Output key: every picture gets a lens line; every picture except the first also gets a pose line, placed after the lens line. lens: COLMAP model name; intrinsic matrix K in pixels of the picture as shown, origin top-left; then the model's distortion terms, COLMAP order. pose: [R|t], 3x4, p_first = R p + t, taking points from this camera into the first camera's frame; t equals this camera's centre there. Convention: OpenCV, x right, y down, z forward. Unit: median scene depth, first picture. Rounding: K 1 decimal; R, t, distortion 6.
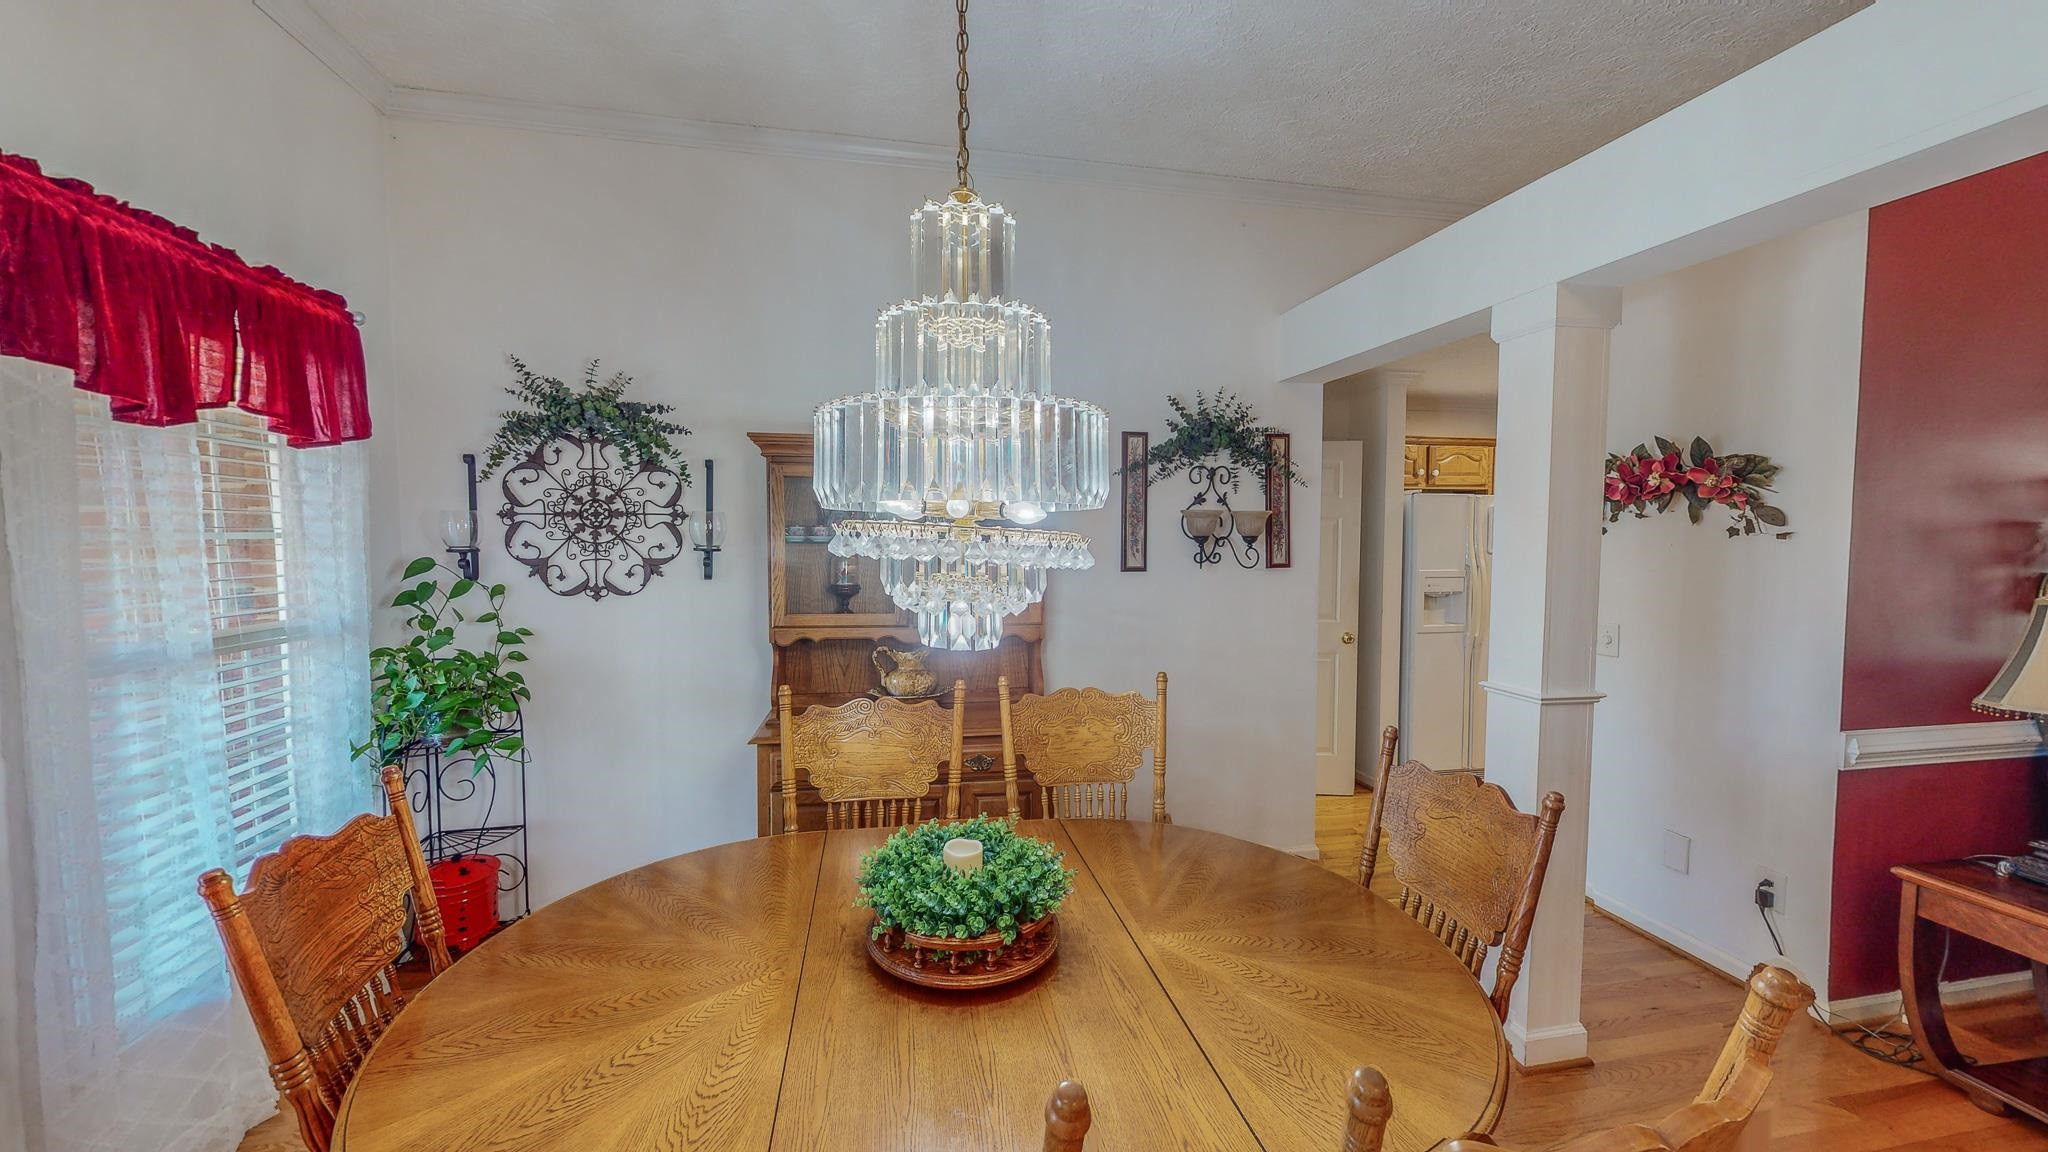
lens RADIAL K [[752.7, 0, 1024.8], [0, 752.7, 579.7], [0, 0, 1]] dist [0.000799, 0.000050]
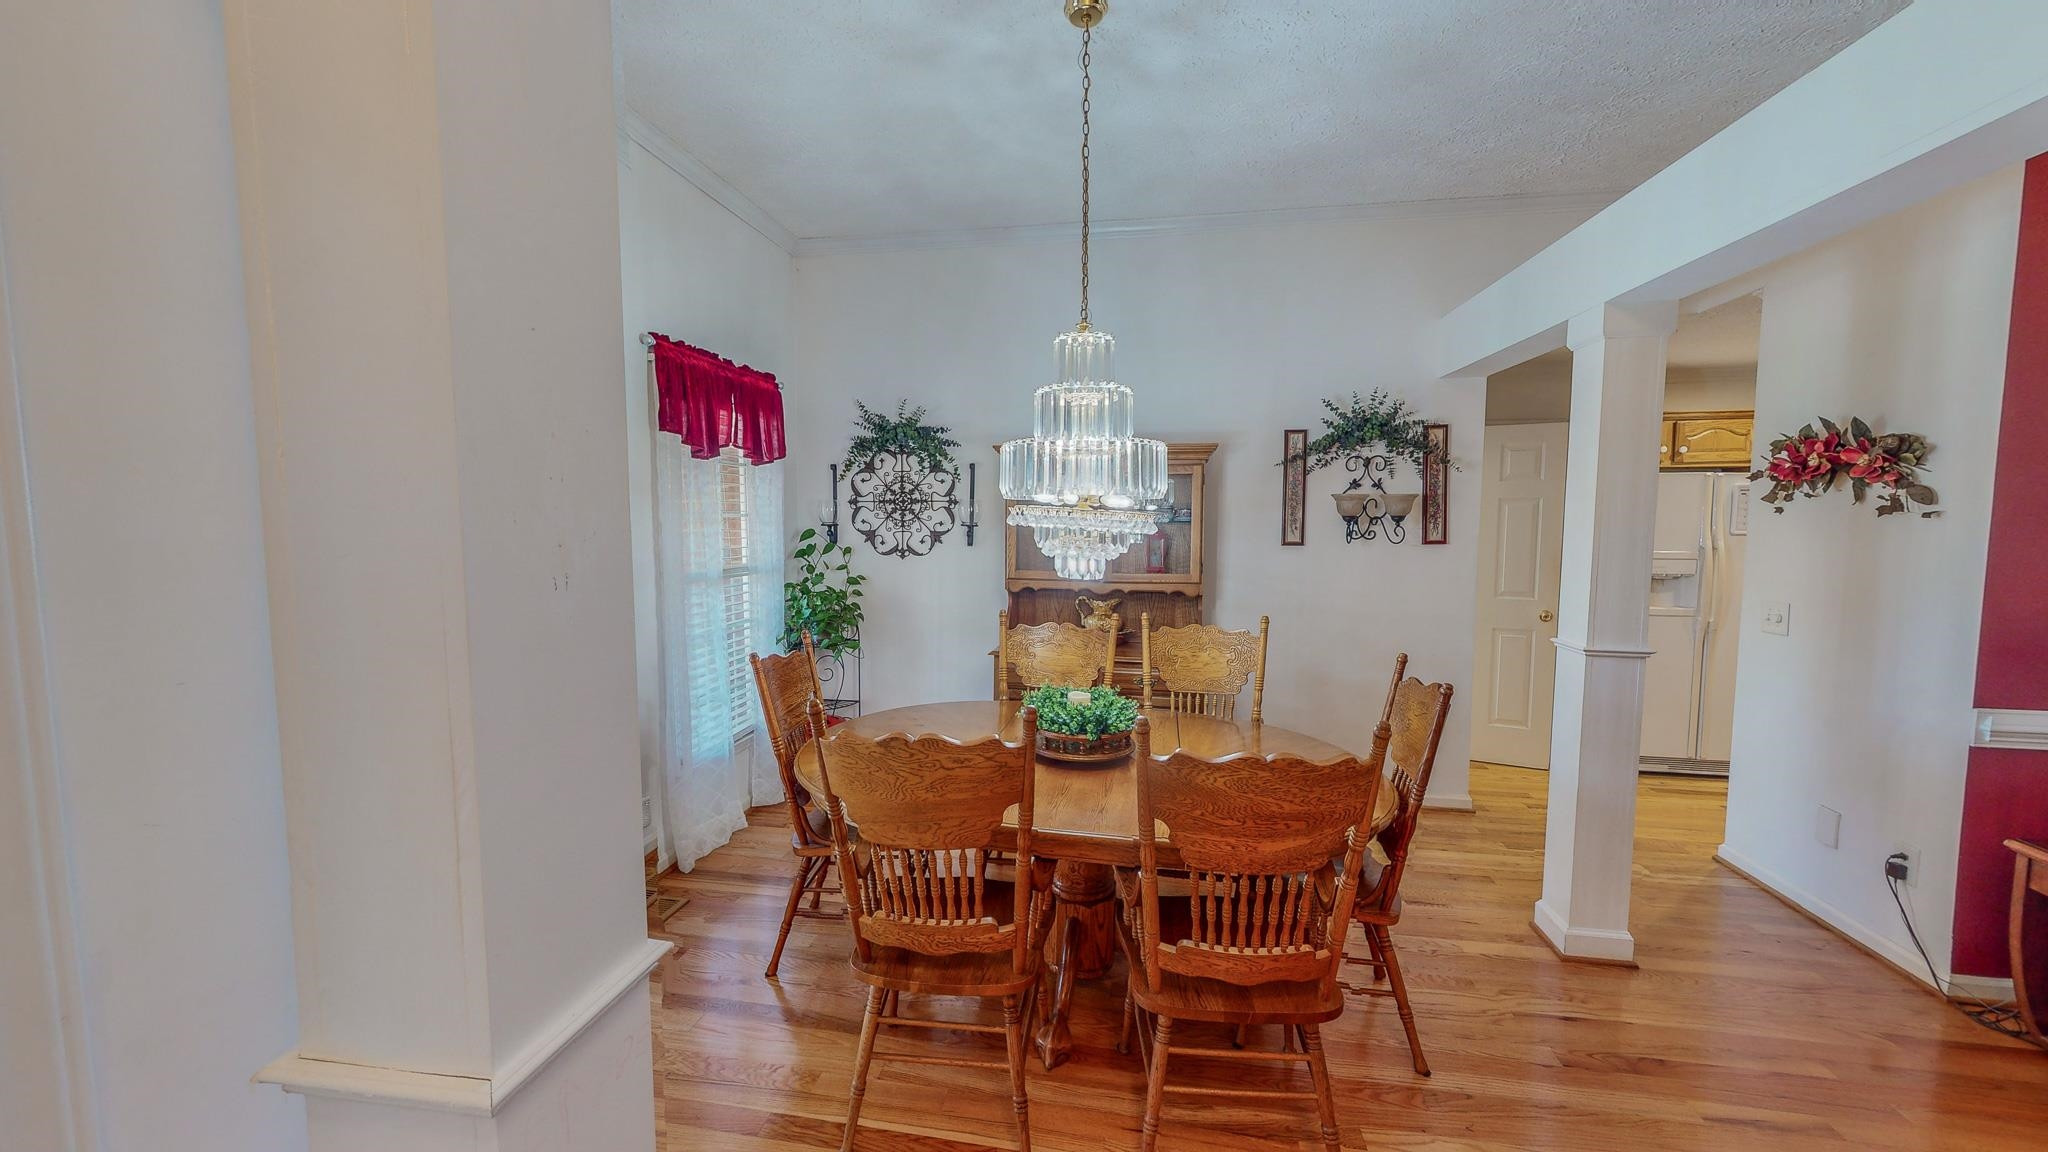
lens RADIAL K [[752.7, 0, 1024.8], [0, 752.7, 579.7], [0, 0, 1]] dist [0.000799, 0.000050]
pose [[0.932407, 0.030038, -0.360159, 0.216392], [-0.021830, 0.999401, 0.026837, 0.025153], [0.360750, -0.017161, 0.932505, -0.338283]]
